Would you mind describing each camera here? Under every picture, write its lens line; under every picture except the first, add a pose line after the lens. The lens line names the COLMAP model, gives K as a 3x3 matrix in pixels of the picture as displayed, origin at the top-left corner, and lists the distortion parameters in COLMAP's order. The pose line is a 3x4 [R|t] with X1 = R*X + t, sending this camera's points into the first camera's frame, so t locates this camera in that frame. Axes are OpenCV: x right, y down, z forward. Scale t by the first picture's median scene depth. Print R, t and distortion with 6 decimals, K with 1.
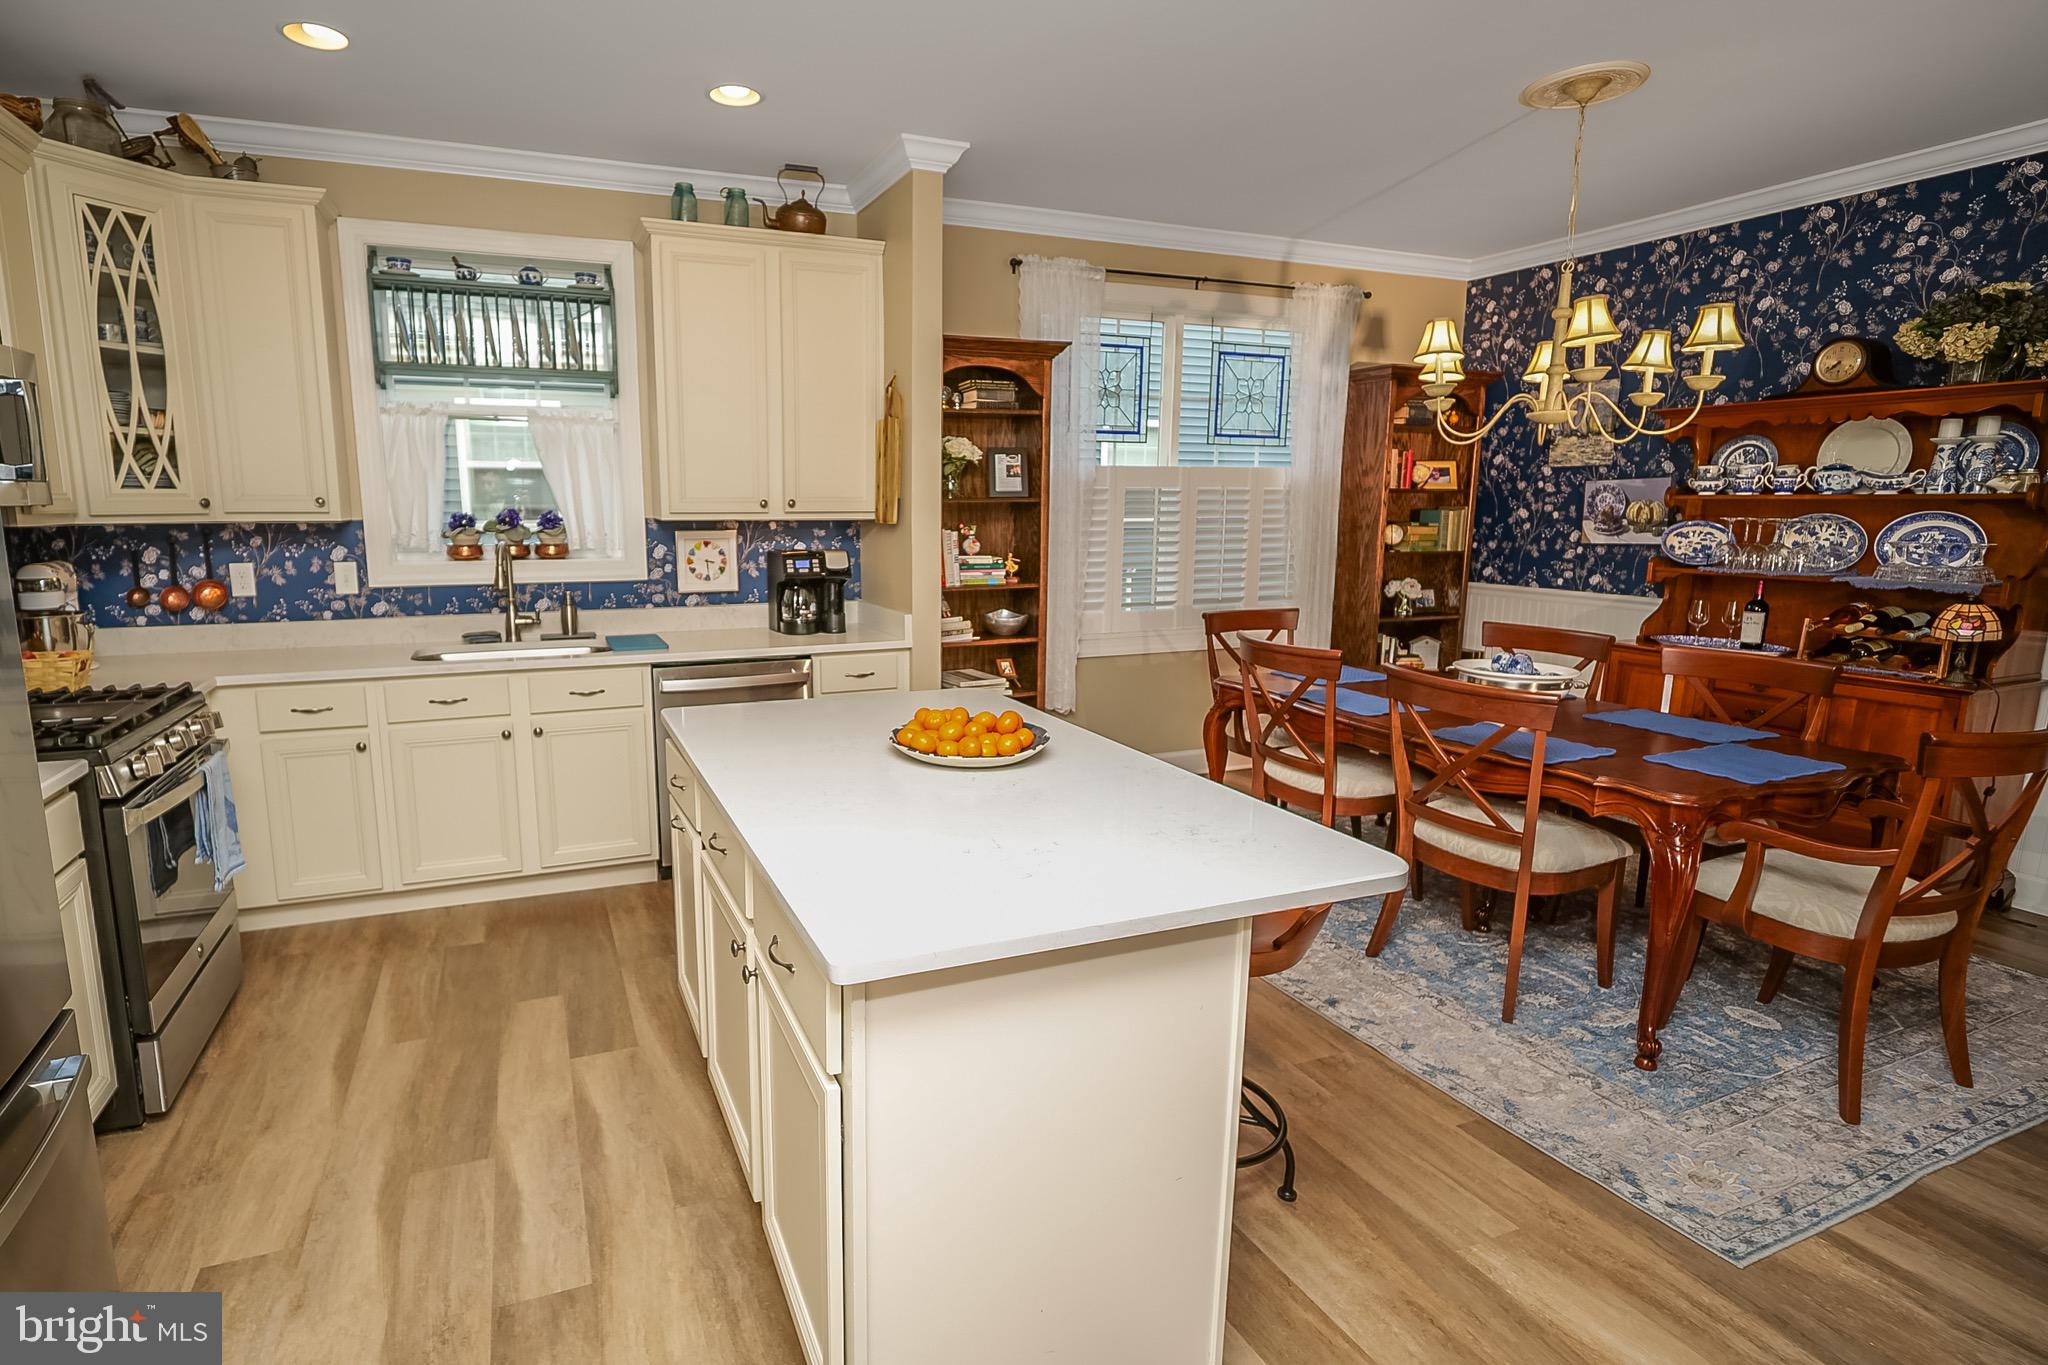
lens RADIAL K [[1005.2, 0, 887.4], [0, 1005.2, 673.5], [0, 0, 1]] dist [-0.019080, 0.002321]
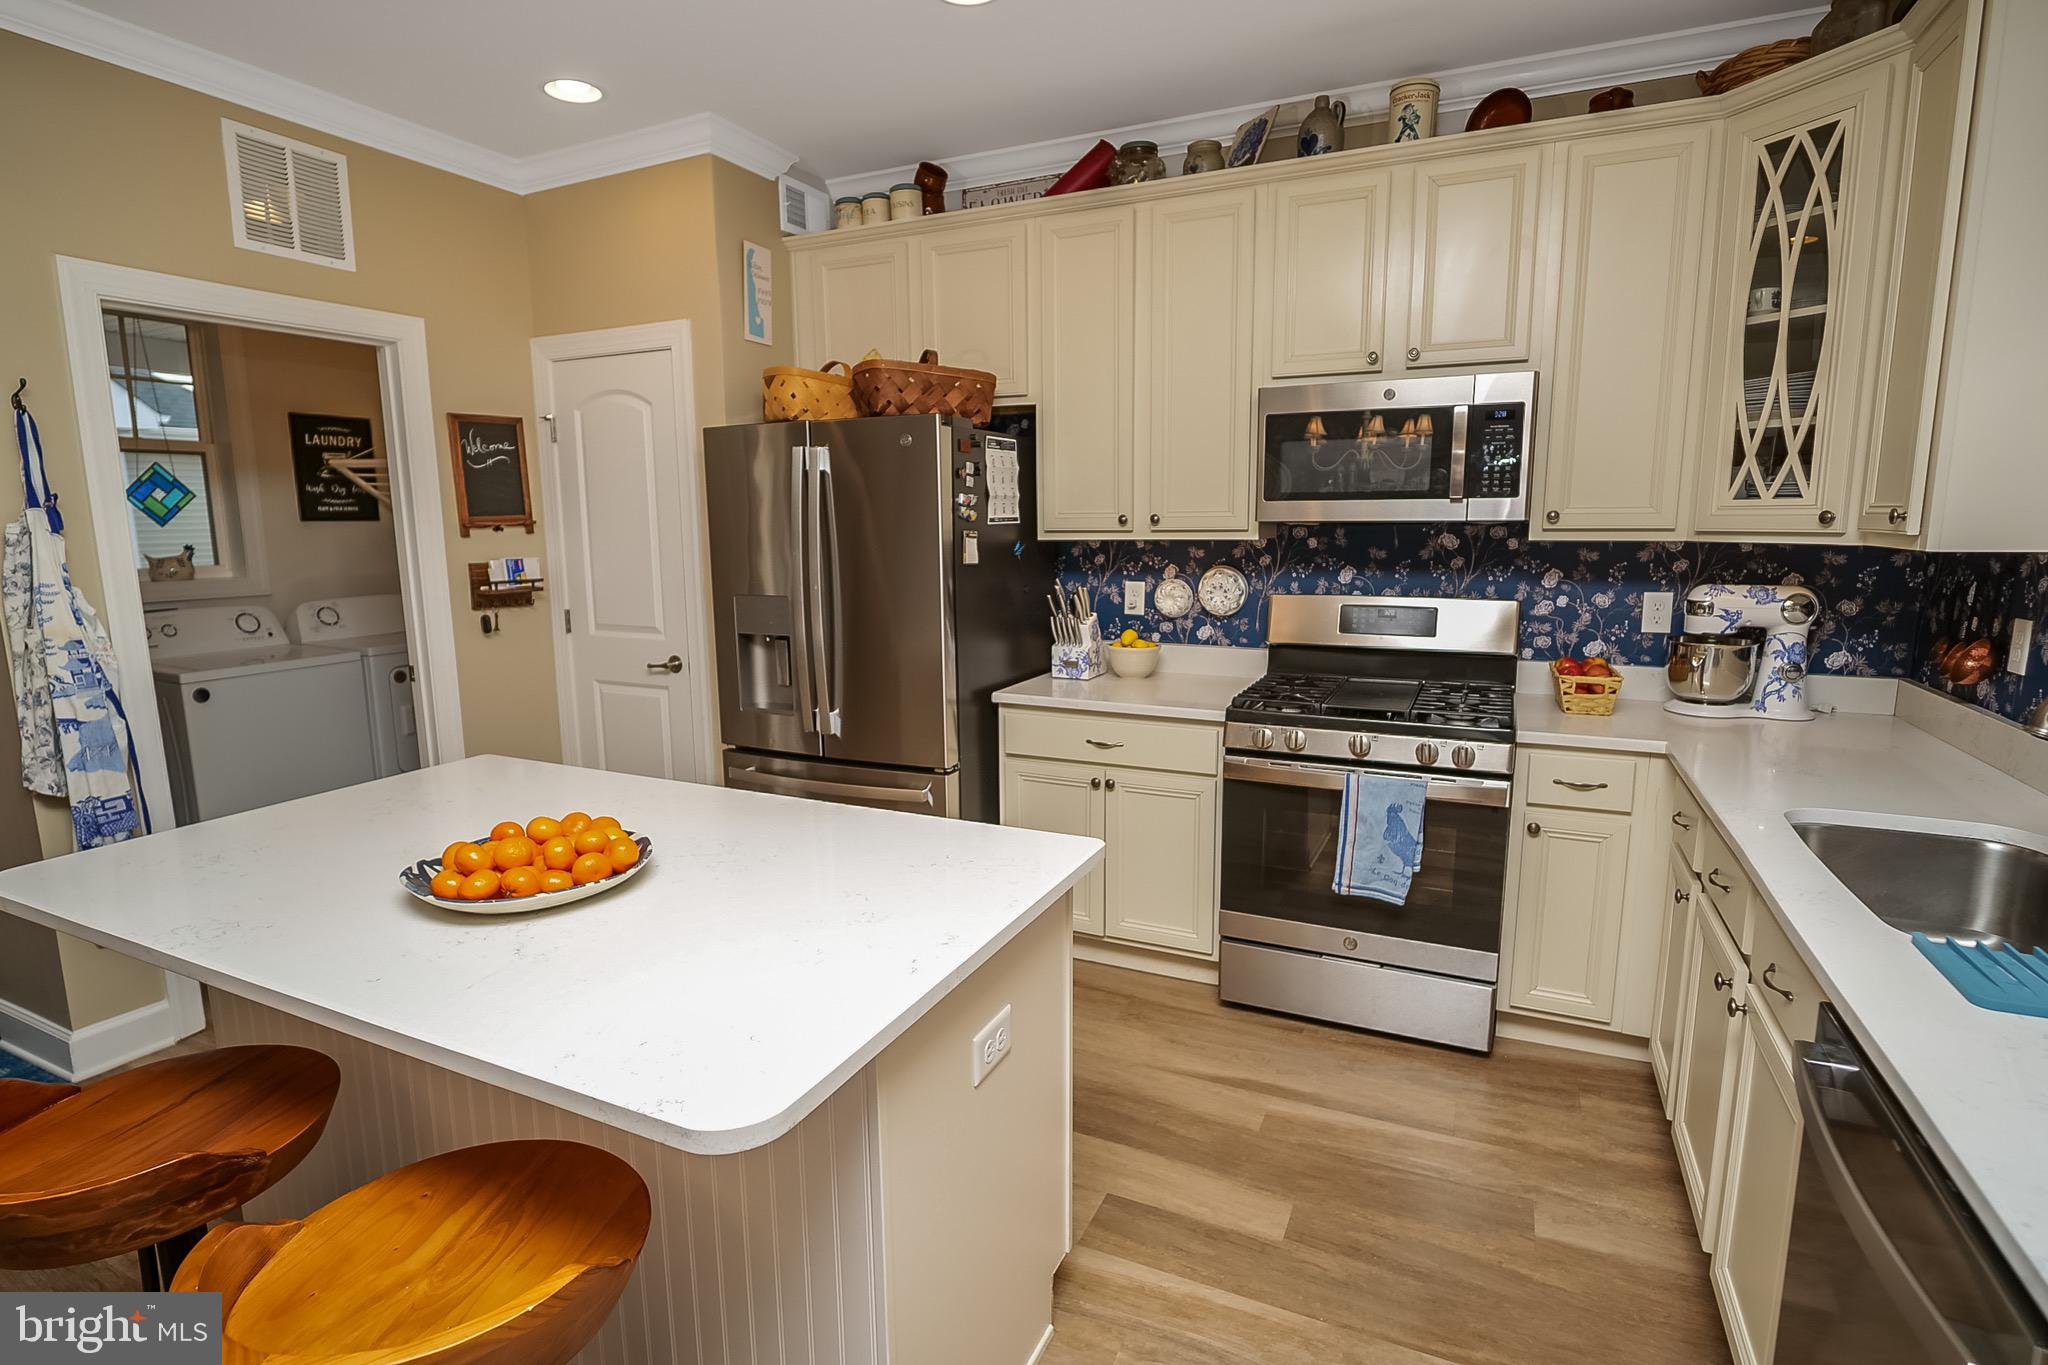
lens RADIAL K [[1000.6, 0, 1024.0], [0, 1000.6, 682.5], [0, 0, 1]] dist [0.030532, -0.030685]
pose [[-0.703619, 0.119149, -0.700516, 0.188975], [-0.113473, 0.954349, 0.276299, -0.171136], [0.701458, 0.273899, -0.657978, 0.981604]]
